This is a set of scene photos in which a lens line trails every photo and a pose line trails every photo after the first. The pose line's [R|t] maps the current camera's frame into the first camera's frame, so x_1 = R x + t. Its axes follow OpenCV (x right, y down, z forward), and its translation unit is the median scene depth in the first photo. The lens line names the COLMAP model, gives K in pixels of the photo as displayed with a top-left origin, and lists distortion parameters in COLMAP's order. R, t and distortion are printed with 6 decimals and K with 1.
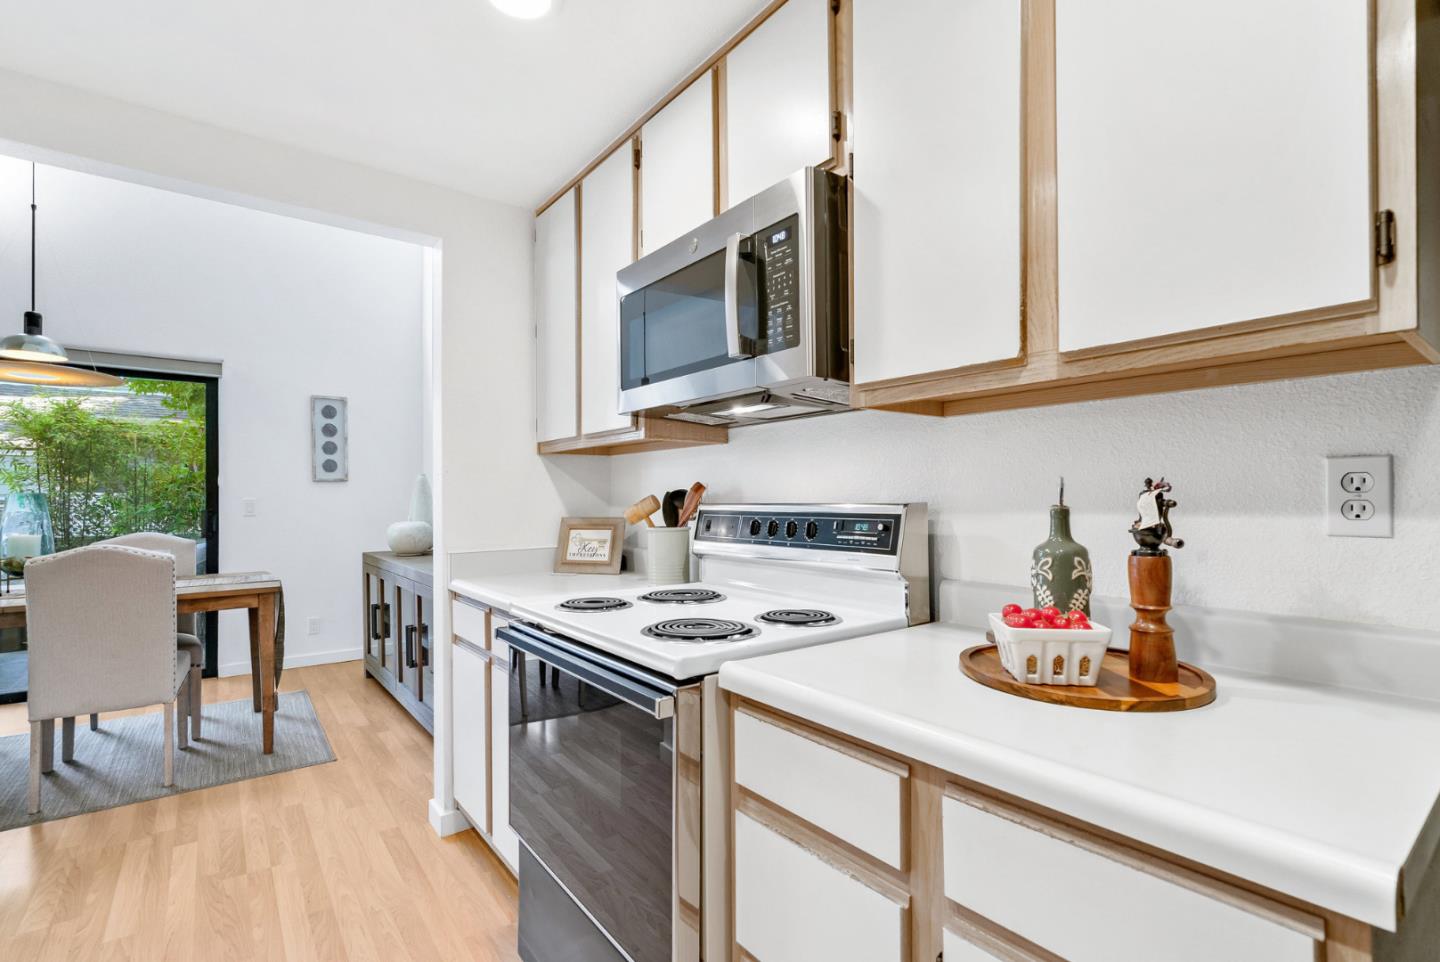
lens RADIAL K [[660.9, 0, 703.2], [0, 660.9, 497.8], [0, 0, 1]] dist [-0.000179, 0.000028]
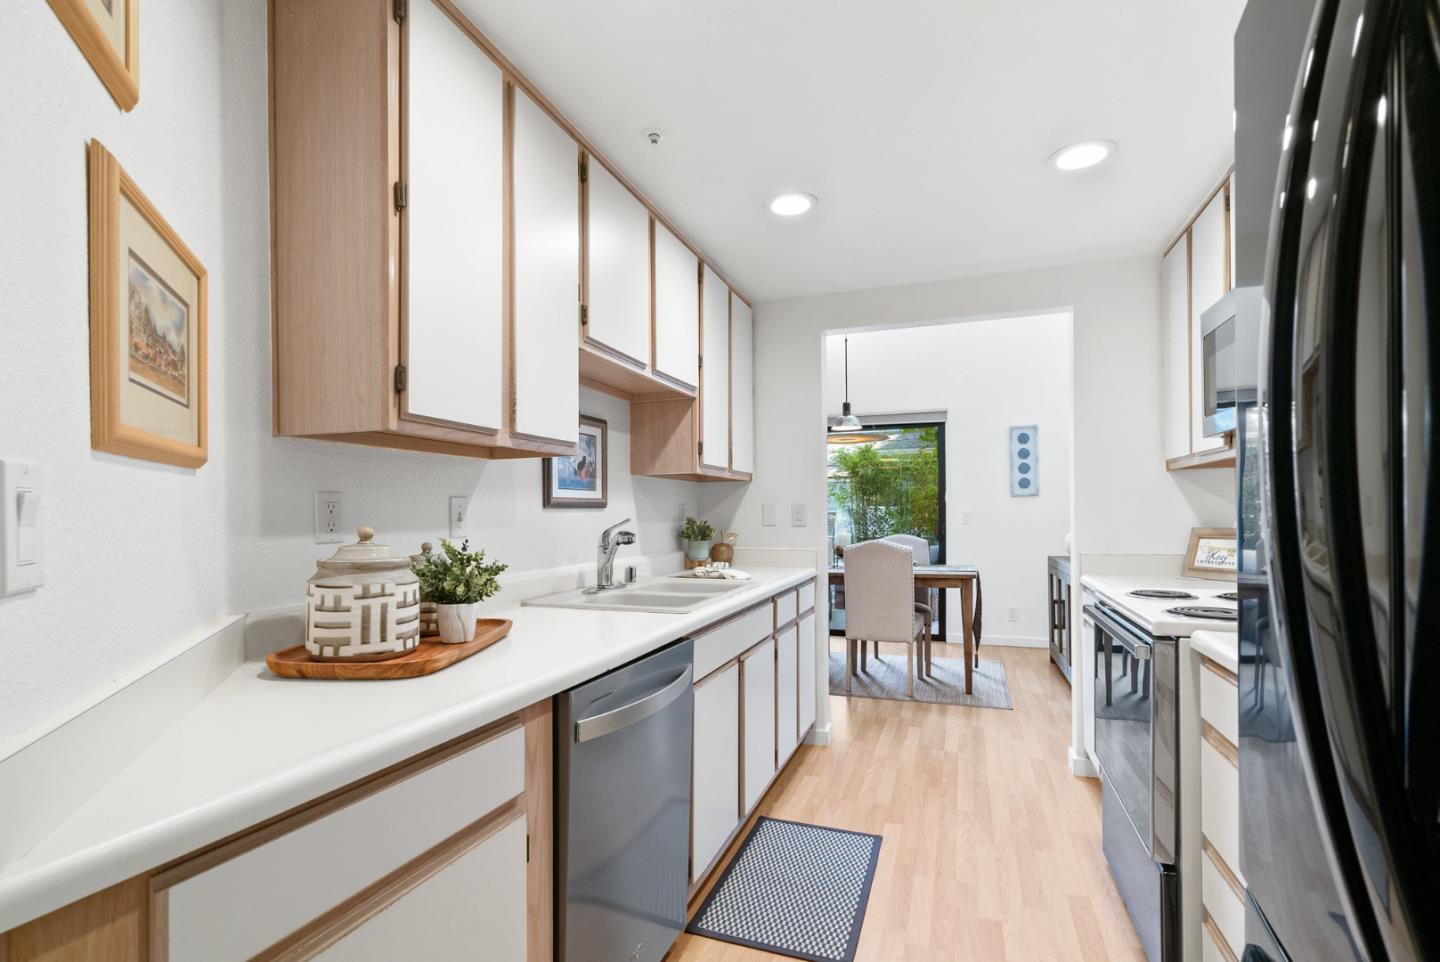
lens RADIAL K [[664.1, 0, 721.8], [0, 664.1, 513.3], [0, 0, 1]] dist [-0.000114, -0.000016]
pose [[0.552682, -0.001036, -0.833392, 0.222401], [0.007042, 0.999969, 0.003427, -0.002295], [0.833363, -0.007763, 0.552672, -0.204917]]
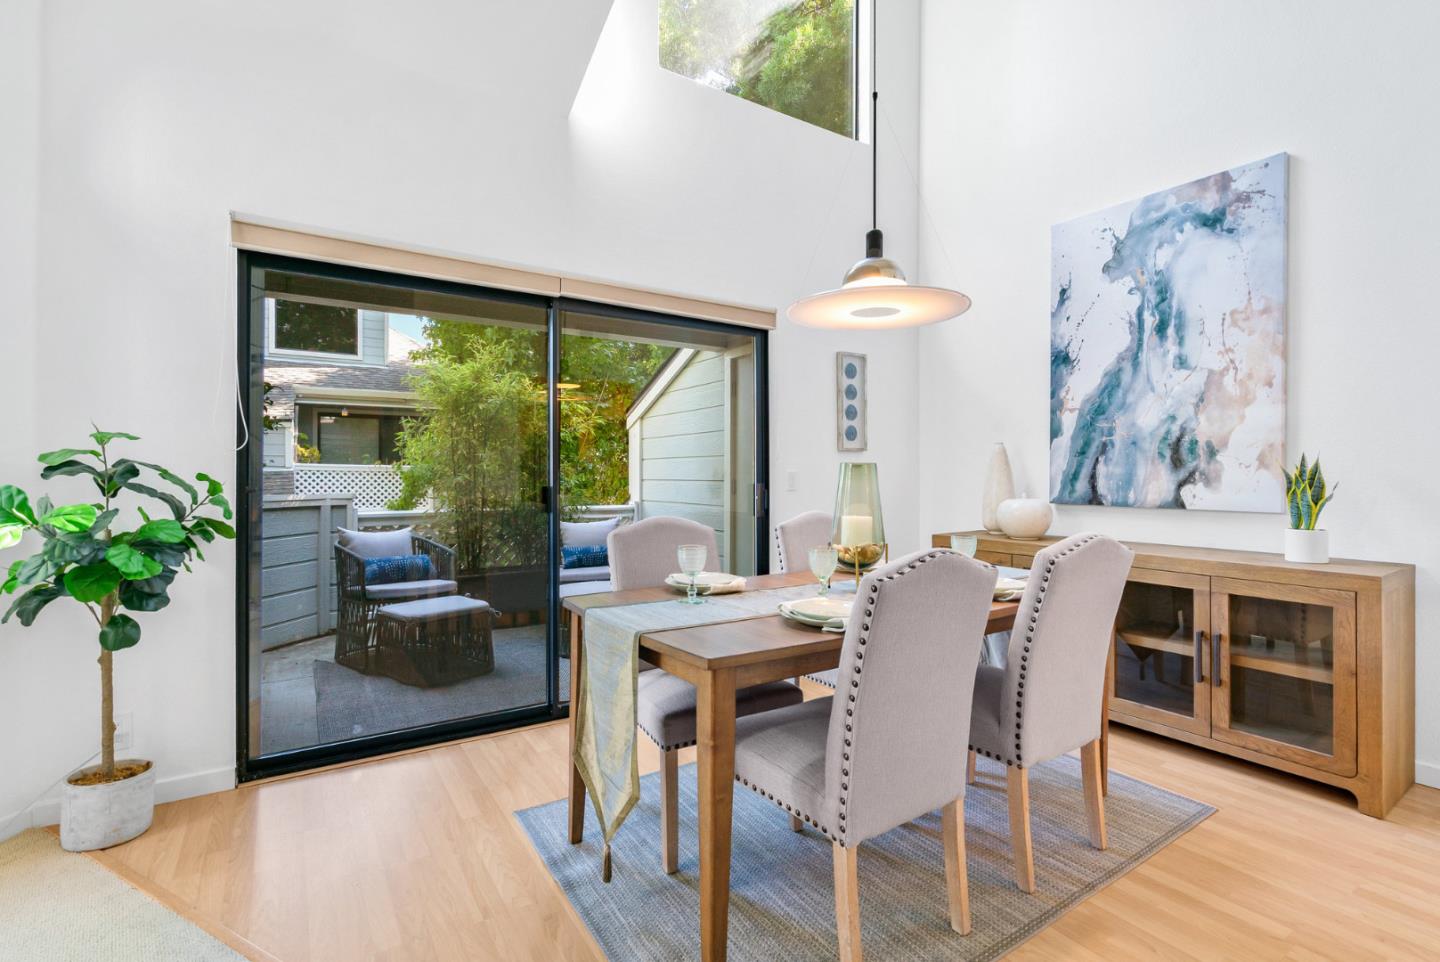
lens RADIAL K [[662.0, 0, 721.4], [0, 662.0, 472.4], [0, 0, 1]] dist [0.000333, -0.000068]
pose [[0.997859, 0.002603, -0.065354, -1.095461], [-0.002651, 0.999996, -0.000654, 0.006837], [0.065352, 0.000826, 0.997862, 0.196266]]
